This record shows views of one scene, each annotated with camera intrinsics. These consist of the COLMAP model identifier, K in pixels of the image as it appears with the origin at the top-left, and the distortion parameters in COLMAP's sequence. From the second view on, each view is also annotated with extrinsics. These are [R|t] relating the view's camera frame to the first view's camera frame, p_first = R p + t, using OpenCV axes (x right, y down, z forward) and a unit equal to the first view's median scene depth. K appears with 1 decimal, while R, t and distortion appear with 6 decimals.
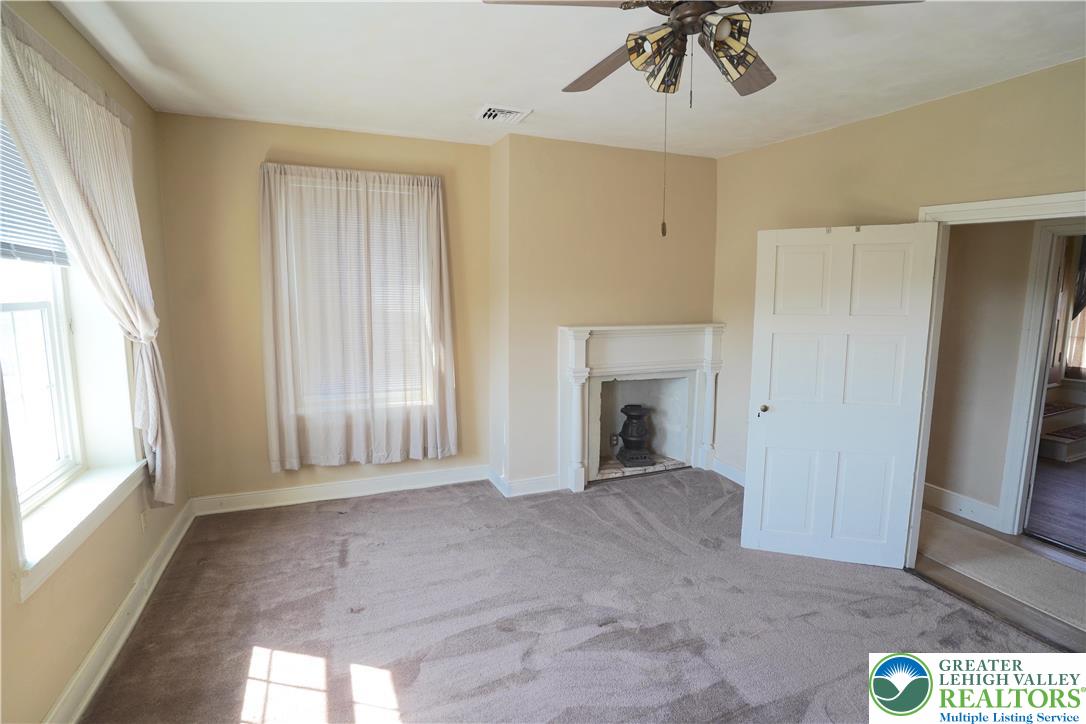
lens RADIAL K [[533.3, 0, 542.0], [0, 533.3, 357.6], [0, 0, 1]] dist [-0.082917, 0.034013]
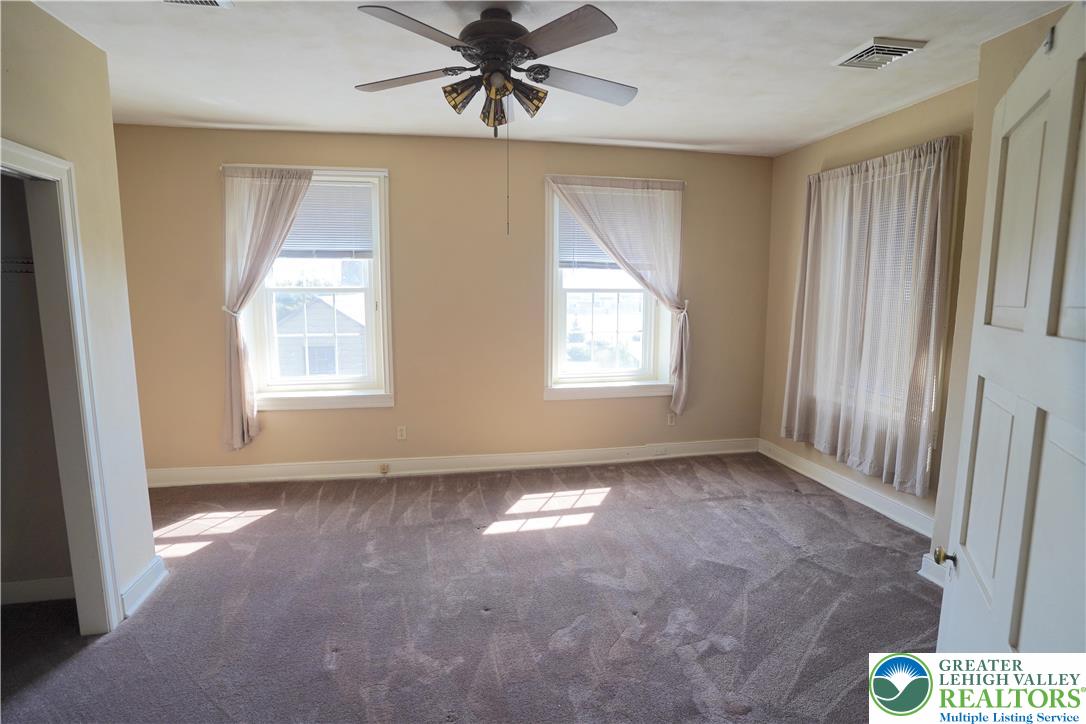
lens RADIAL K [[533.3, 0, 542.0], [0, 533.3, 357.6], [0, 0, 1]] dist [-0.082917, 0.034013]
pose [[-0.190509, 0.121358, -0.974155, 0.706862], [-0.137117, 0.979313, 0.148815, -0.056580], [0.972062, 0.161924, -0.169927, 0.615259]]
